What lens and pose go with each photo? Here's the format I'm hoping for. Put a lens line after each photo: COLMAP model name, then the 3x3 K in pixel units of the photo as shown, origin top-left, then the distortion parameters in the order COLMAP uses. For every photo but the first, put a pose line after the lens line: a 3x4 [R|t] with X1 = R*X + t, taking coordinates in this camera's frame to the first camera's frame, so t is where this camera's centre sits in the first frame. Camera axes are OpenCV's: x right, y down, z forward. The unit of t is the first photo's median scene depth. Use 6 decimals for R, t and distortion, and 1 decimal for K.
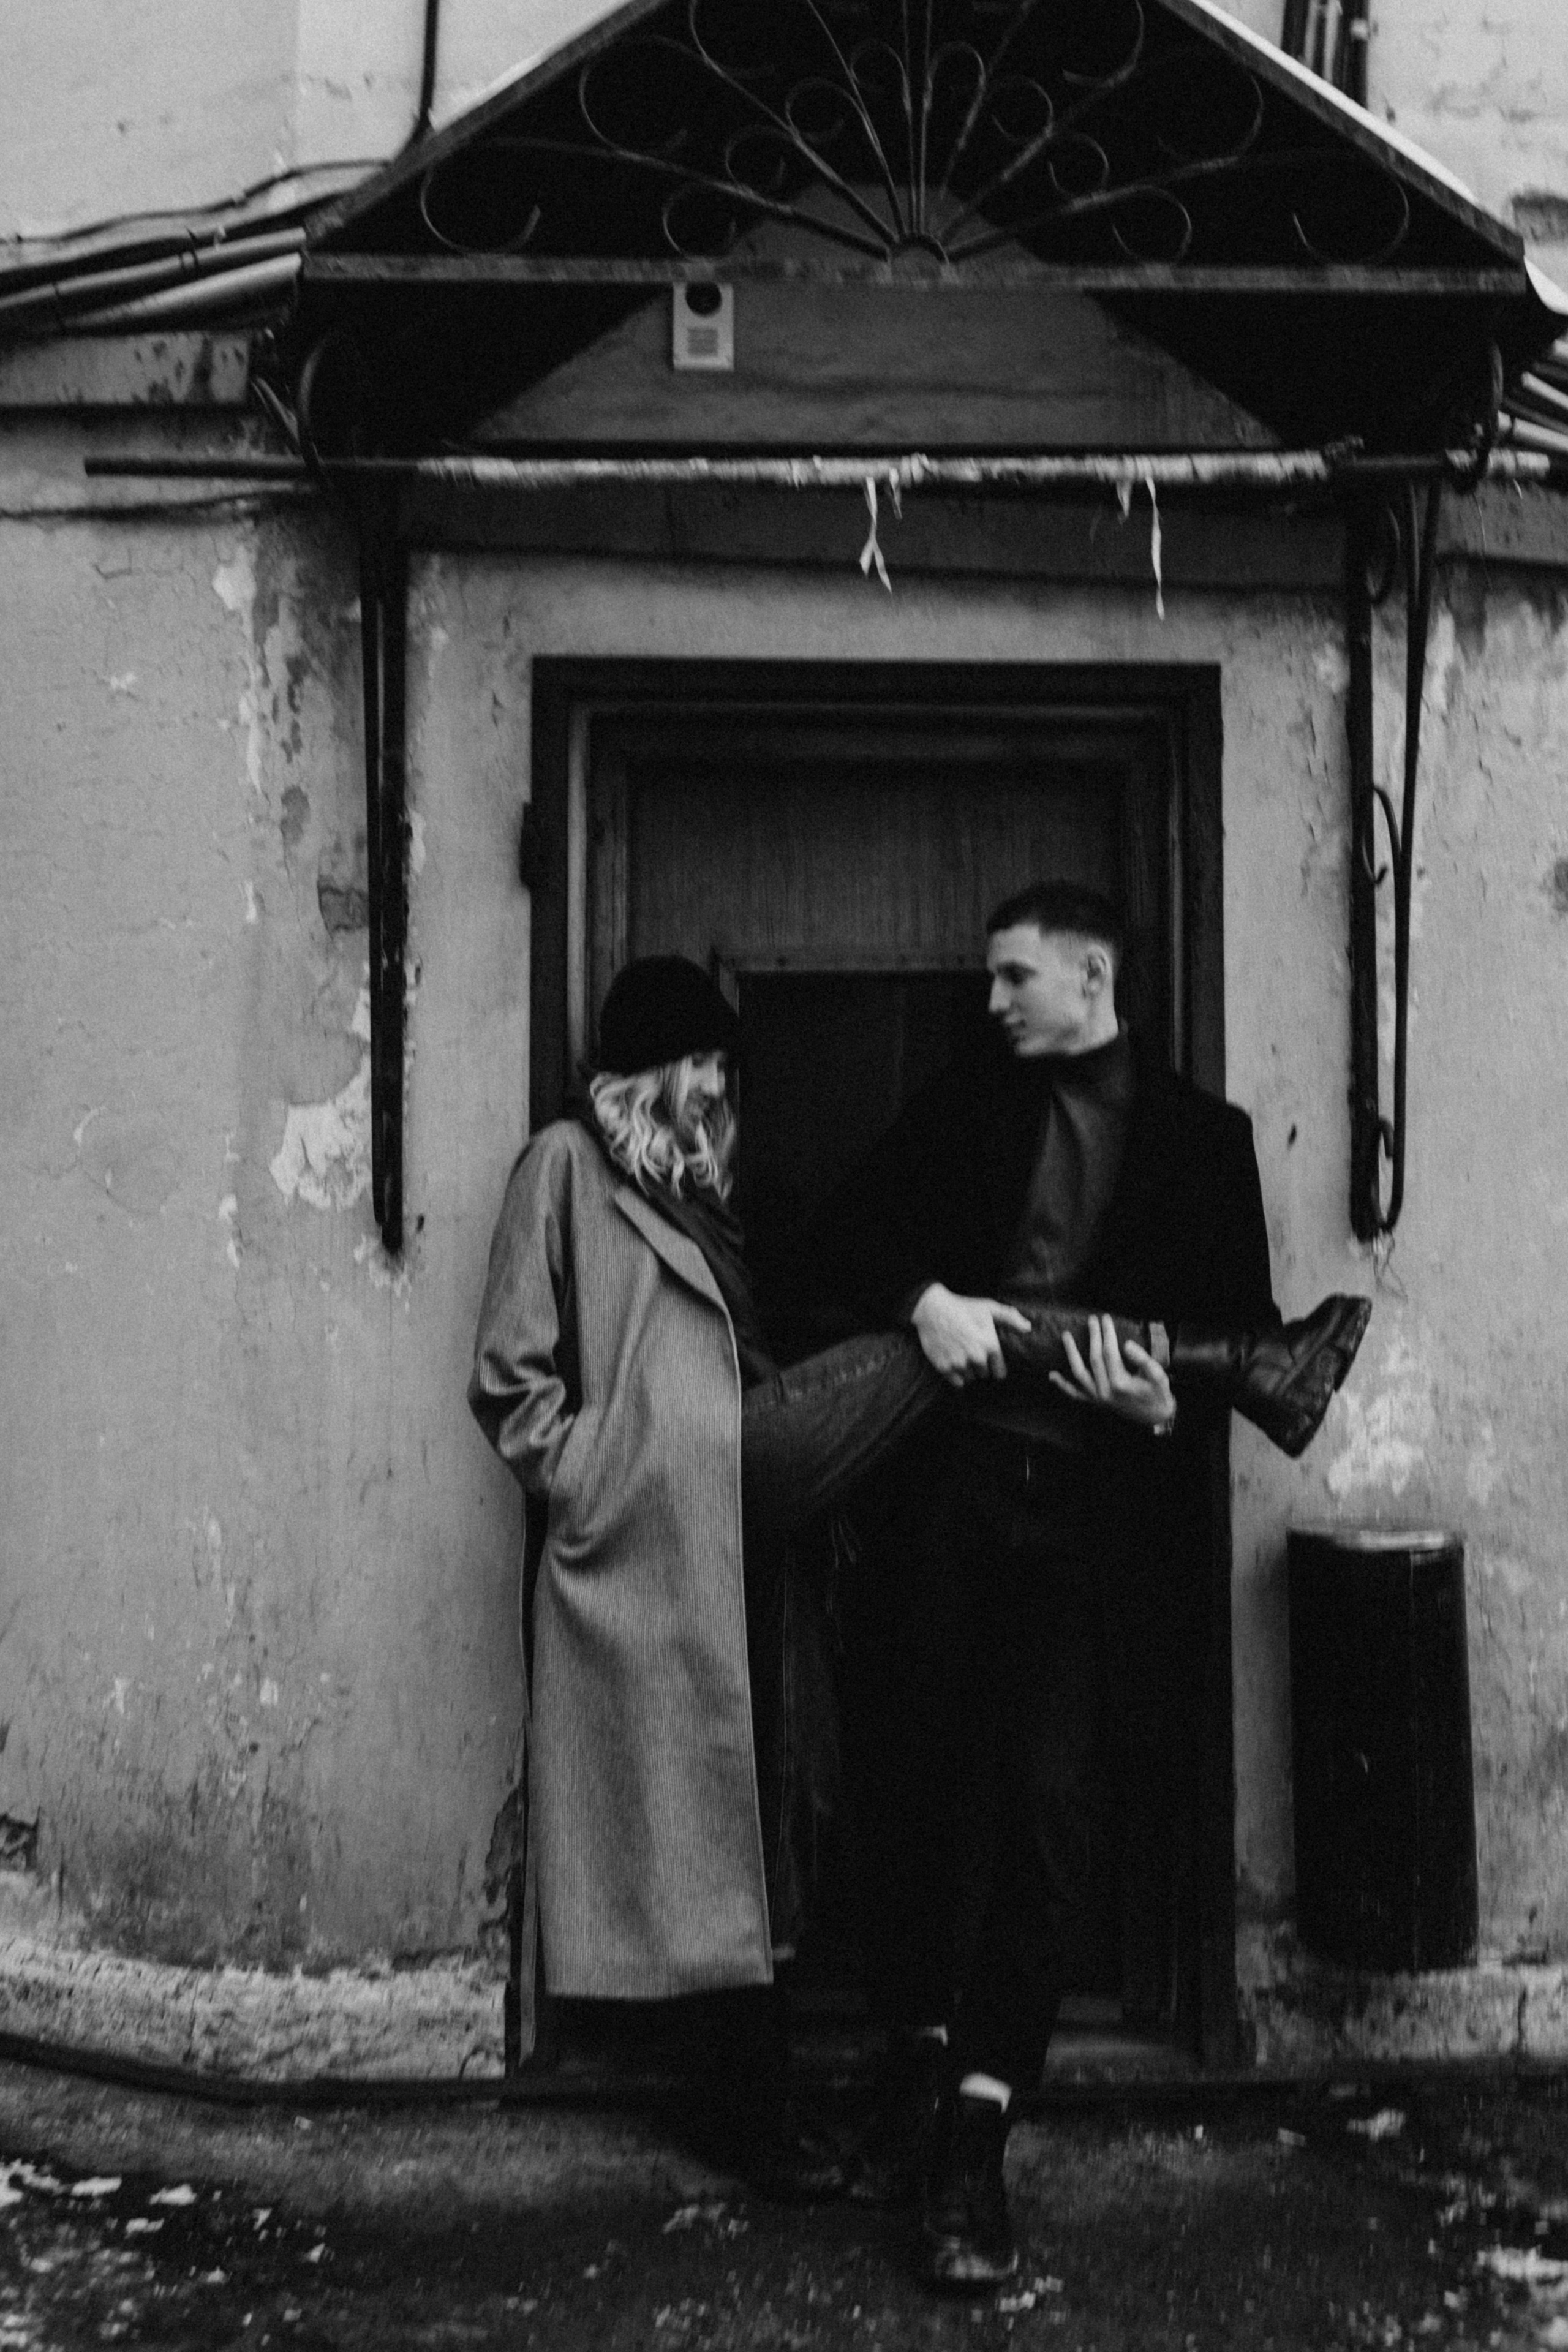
lens RADIAL K [[1995.6, 0, 791.5], [0, 1995.6, 1179.1], [0, 0, 1]] dist [-0.002312, 0.038358]
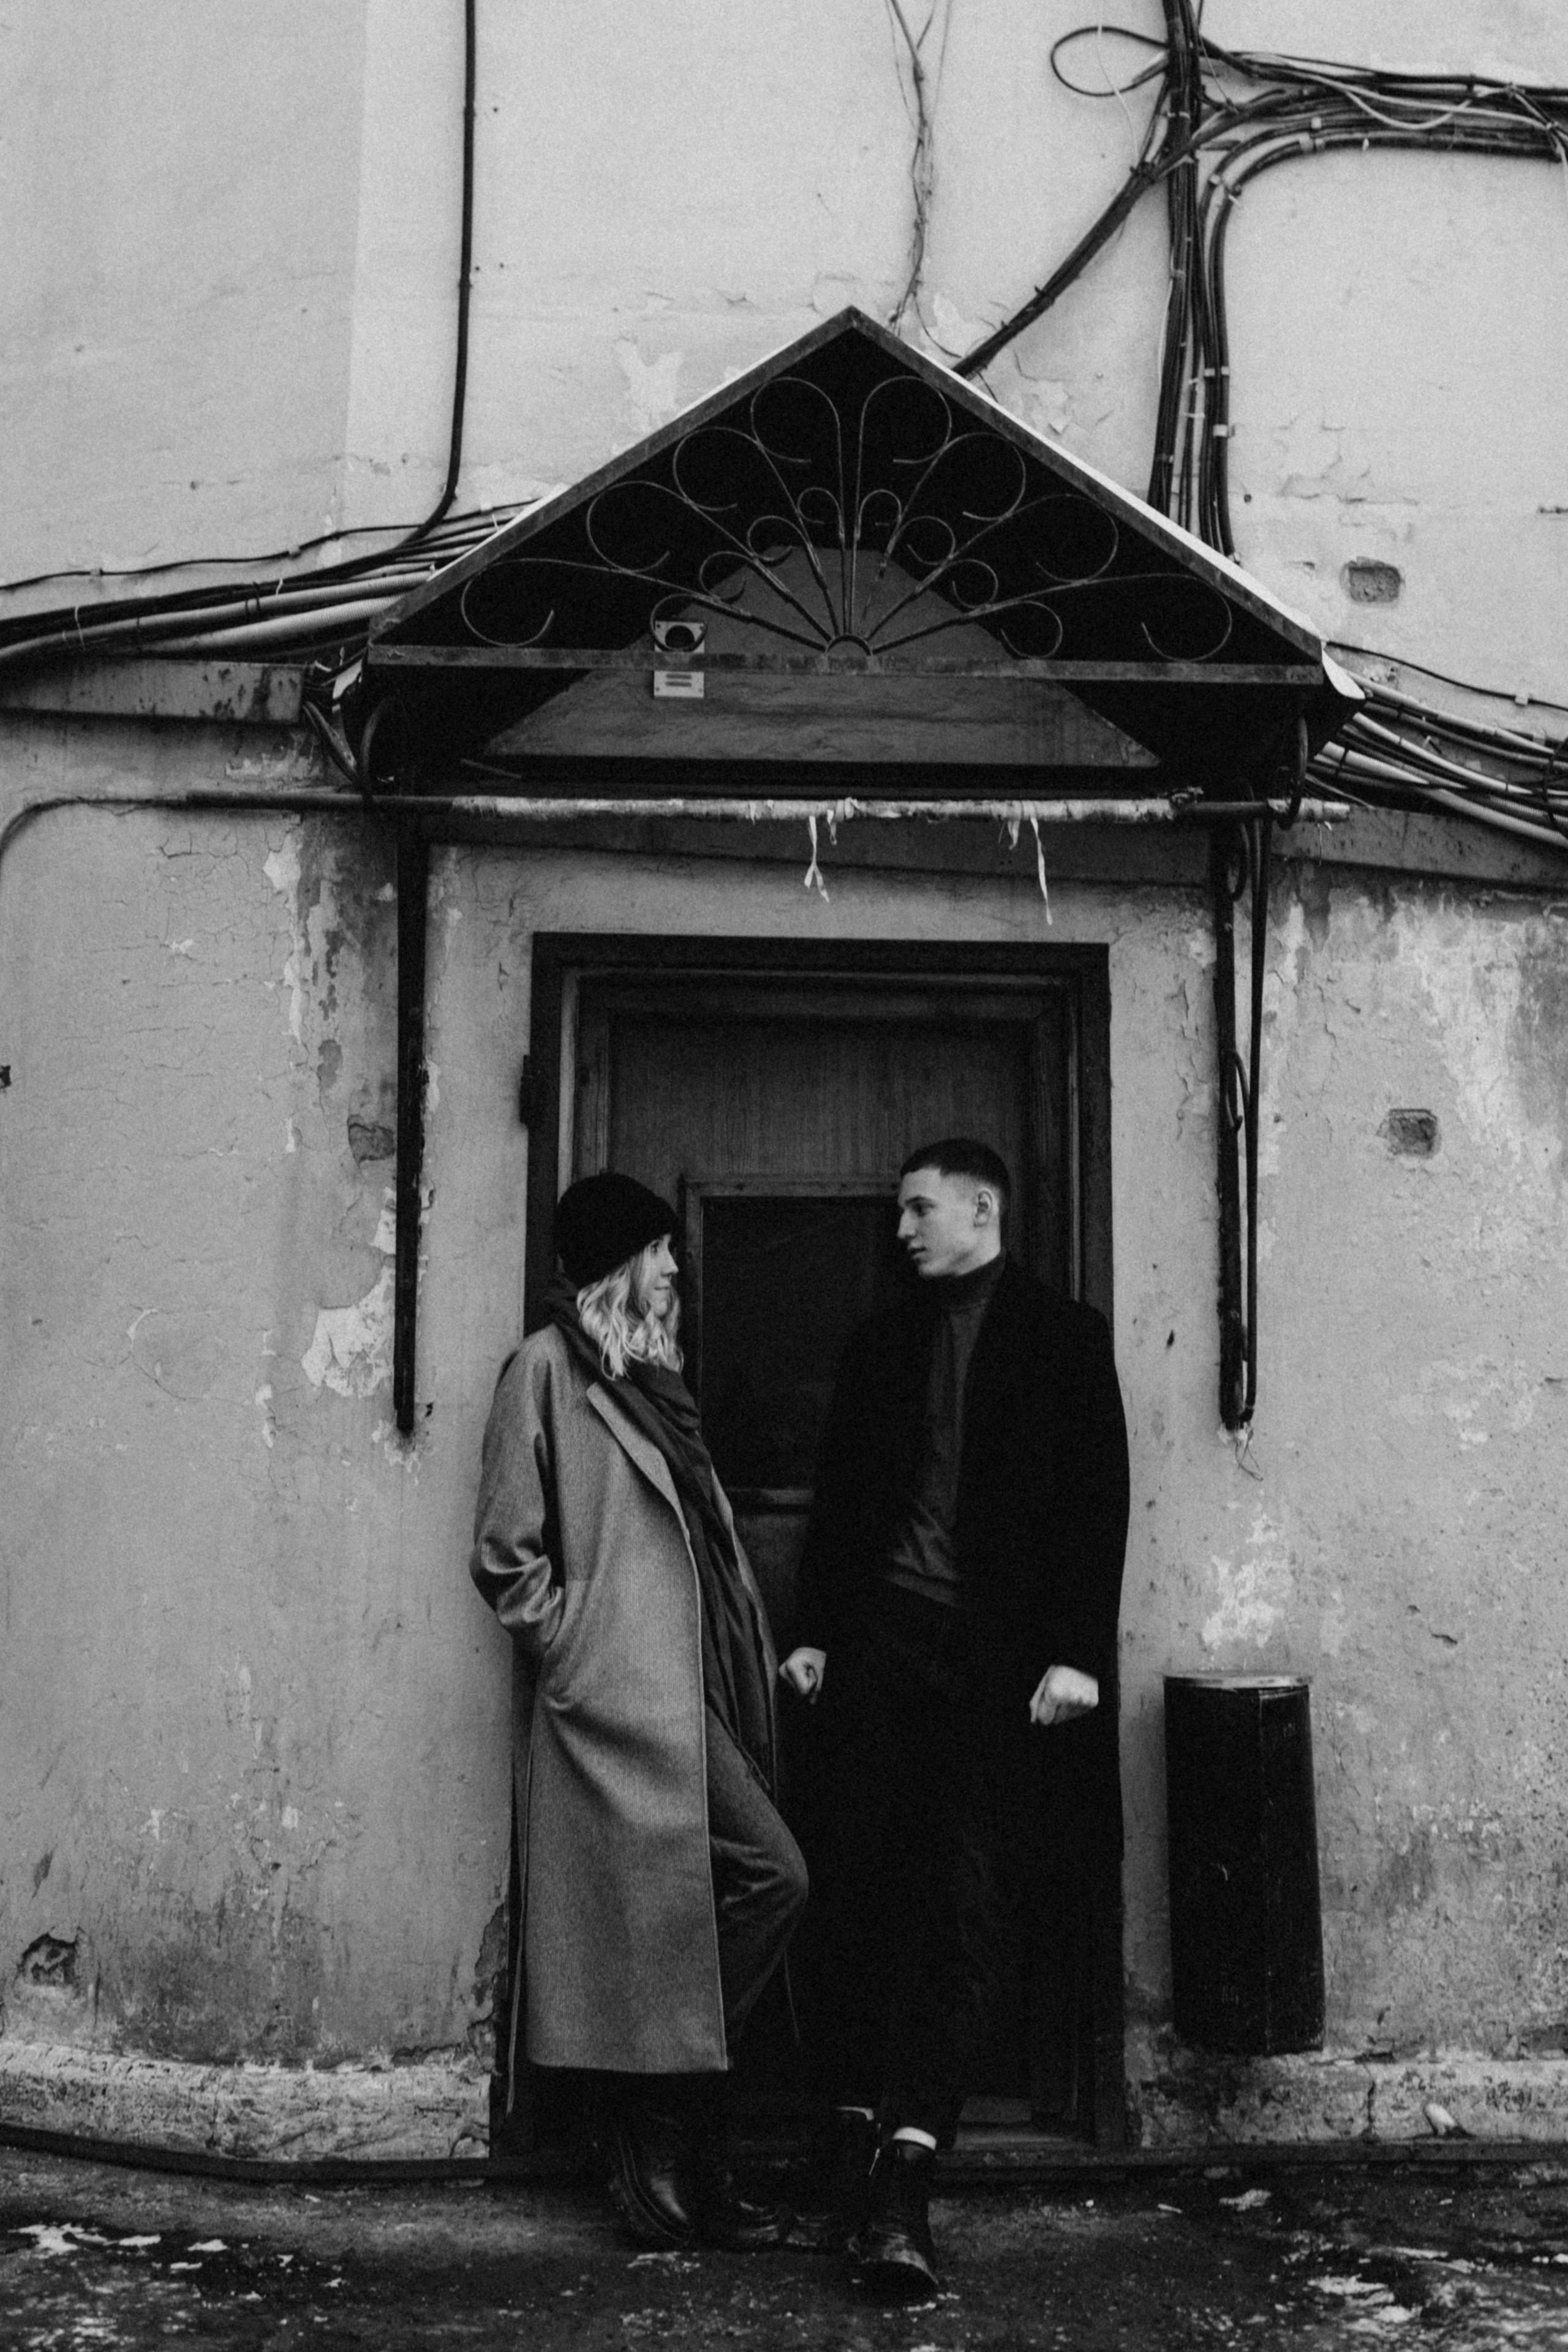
lens RADIAL K [[1995.6, 0, 791.5], [0, 1995.6, 1179.1], [0, 0, 1]] dist [-0.002312, 0.038358]
pose [[0.999798, 0.008196, 0.018368, 0.004328], [-0.006368, 0.995219, -0.097459, 0.000057], [-0.019079, 0.097322, 0.995070, -0.188399]]
